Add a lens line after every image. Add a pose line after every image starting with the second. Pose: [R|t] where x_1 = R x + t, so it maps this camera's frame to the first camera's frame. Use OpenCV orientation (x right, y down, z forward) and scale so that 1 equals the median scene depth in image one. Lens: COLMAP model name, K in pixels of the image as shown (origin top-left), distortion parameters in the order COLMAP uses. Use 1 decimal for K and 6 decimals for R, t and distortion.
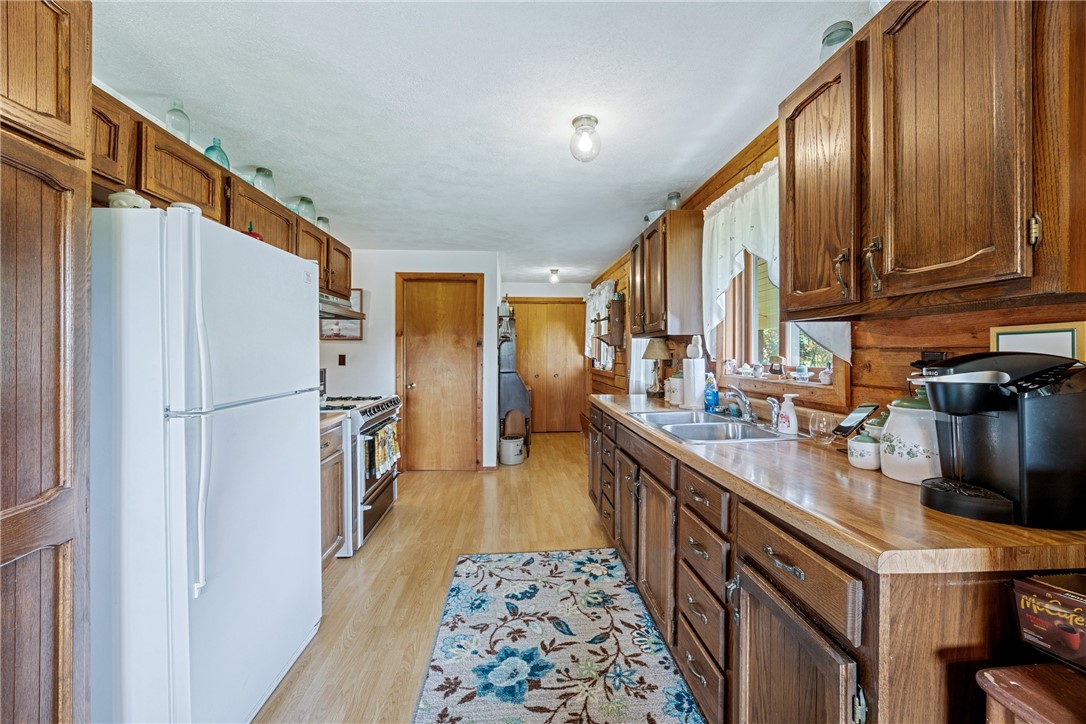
lens RADIAL K [[421.6, 0, 543.0], [0, 421.6, 362.0], [0, 0, 1]] dist [0.000319, -0.000009]
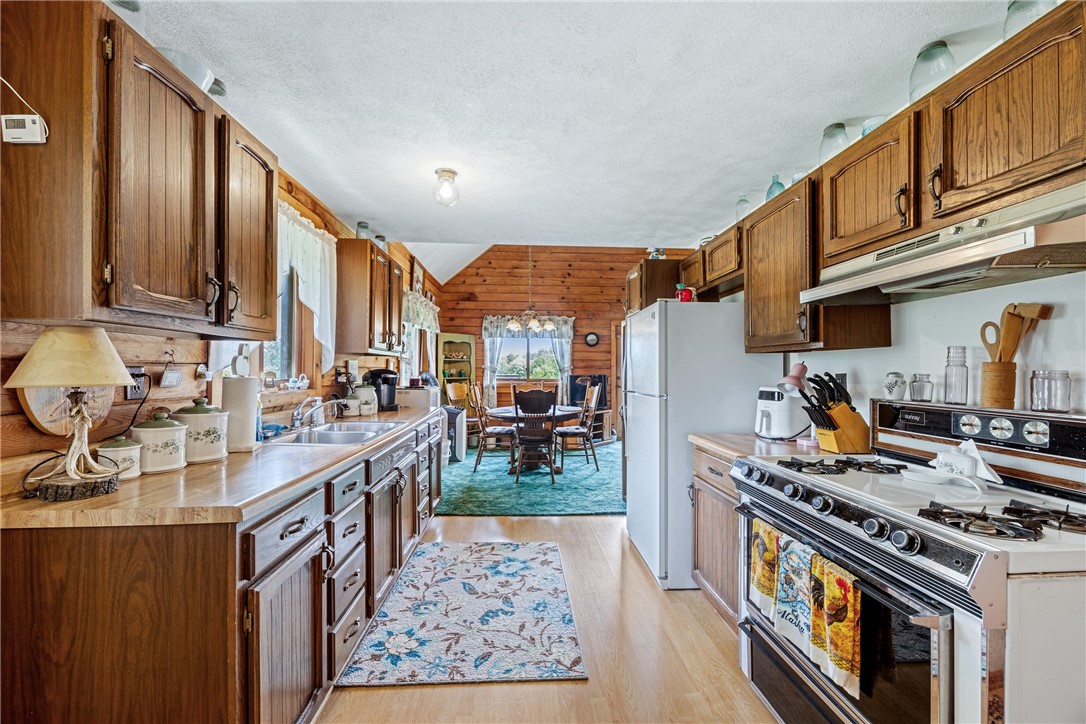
lens RADIAL K [[421.6, 0, 543.0], [0, 421.6, 362.0], [0, 0, 1]] dist [0.000319, -0.000009]
pose [[-0.999941, 0.001301, 0.010818, -0.171393], [0.001299, 0.999999, -0.000149, -0.037729], [-0.010818, -0.000135, -0.999941, 2.026337]]
